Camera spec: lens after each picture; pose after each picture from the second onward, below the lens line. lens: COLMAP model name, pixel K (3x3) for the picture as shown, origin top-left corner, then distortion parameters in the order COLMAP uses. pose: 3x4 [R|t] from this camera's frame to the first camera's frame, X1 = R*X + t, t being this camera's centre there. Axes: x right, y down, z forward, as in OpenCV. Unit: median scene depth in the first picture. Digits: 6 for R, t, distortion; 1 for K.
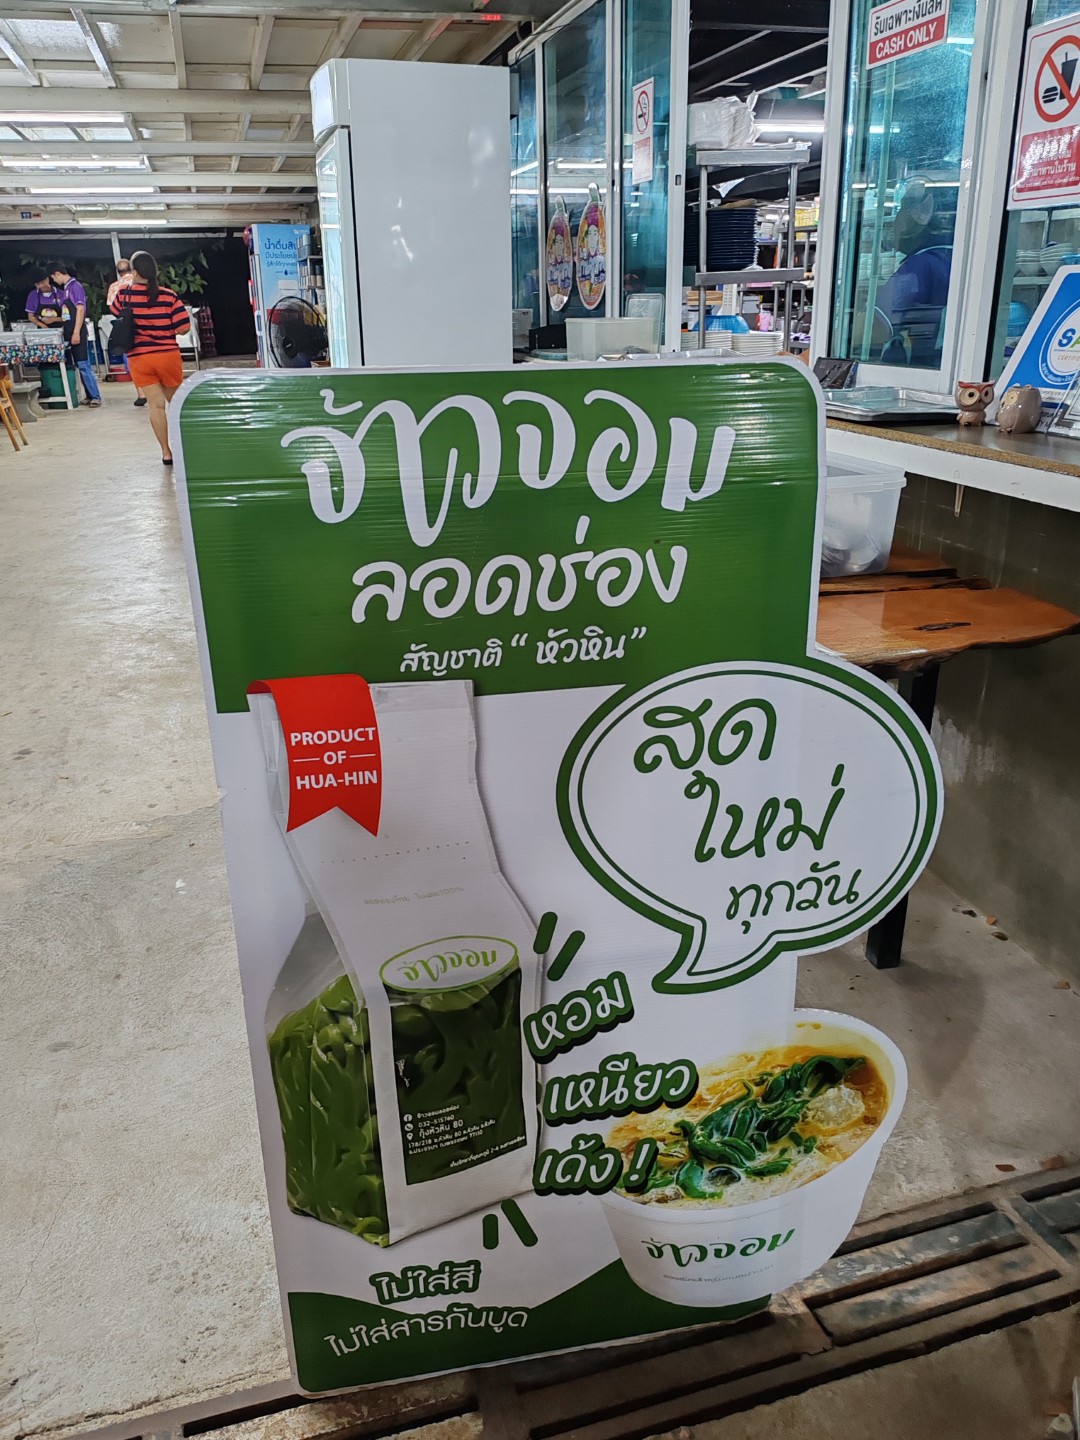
lens RADIAL K [[1104.9, 0, 542.8], [0, 1104.9, 717.7], [0, 0, 1]] dist [-0.004763, -0.001958]
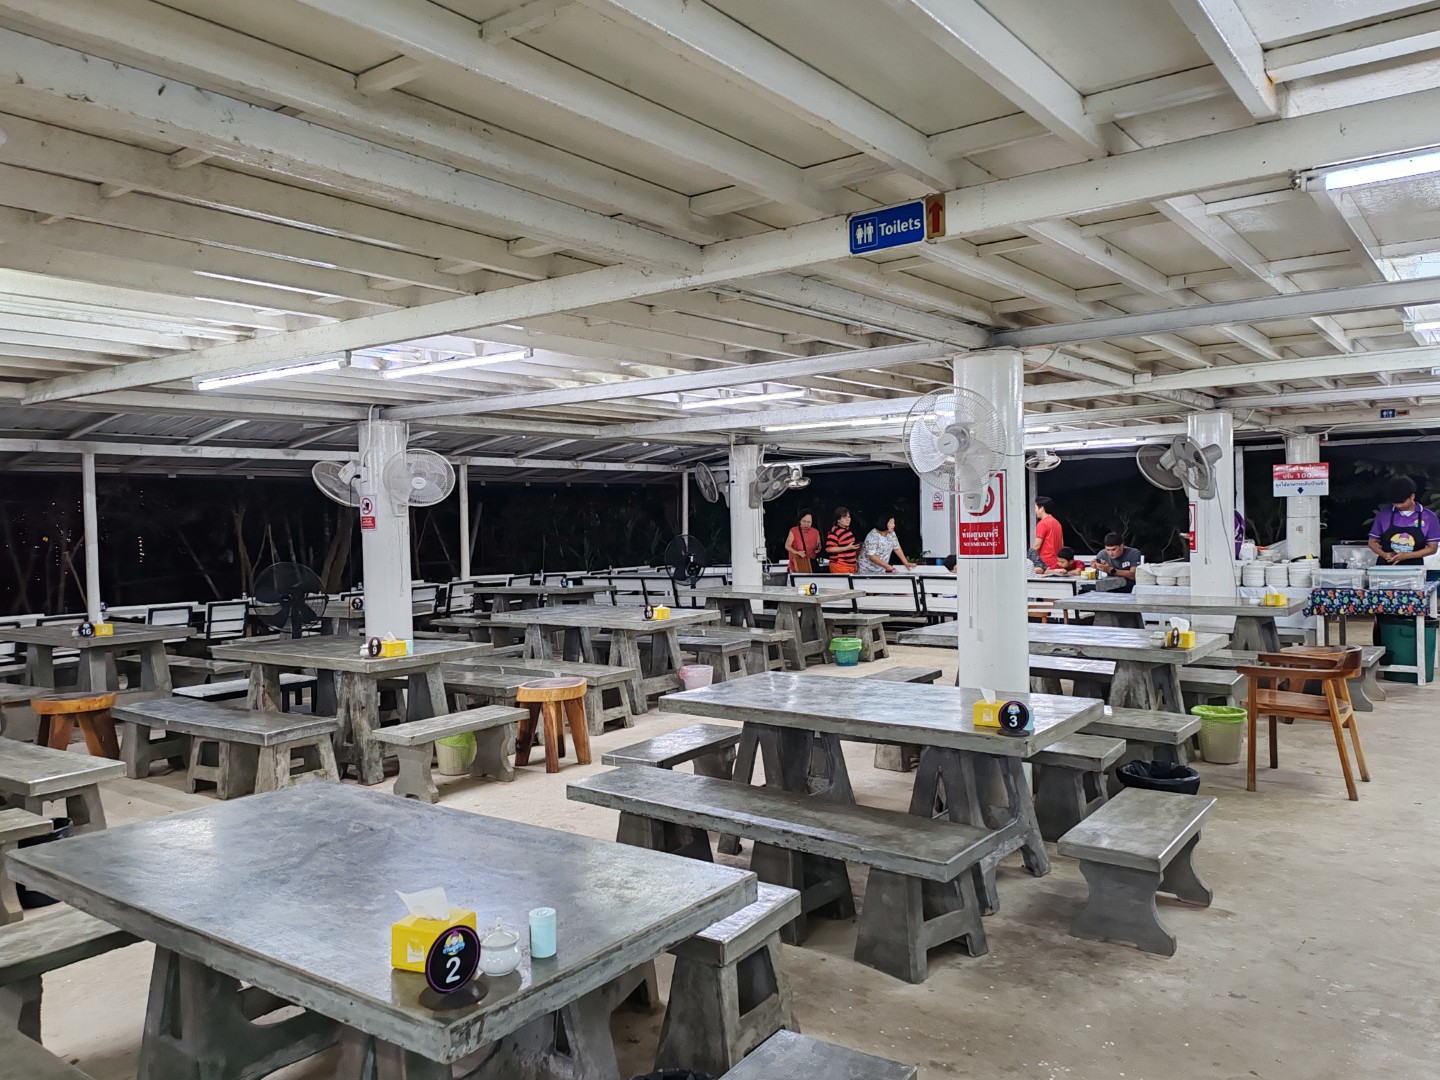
lens RADIAL K [[1104.9, 0, 719.9], [0, 1104.9, 540.4], [0, 0, 1]] dist [-0.004763, -0.001958]
pose [[0.614758, 0.025383, -0.788307, -0.177797], [-0.275620, 0.943382, -0.184565, -0.129837], [0.738990, 0.330736, 0.586948, 0.296258]]
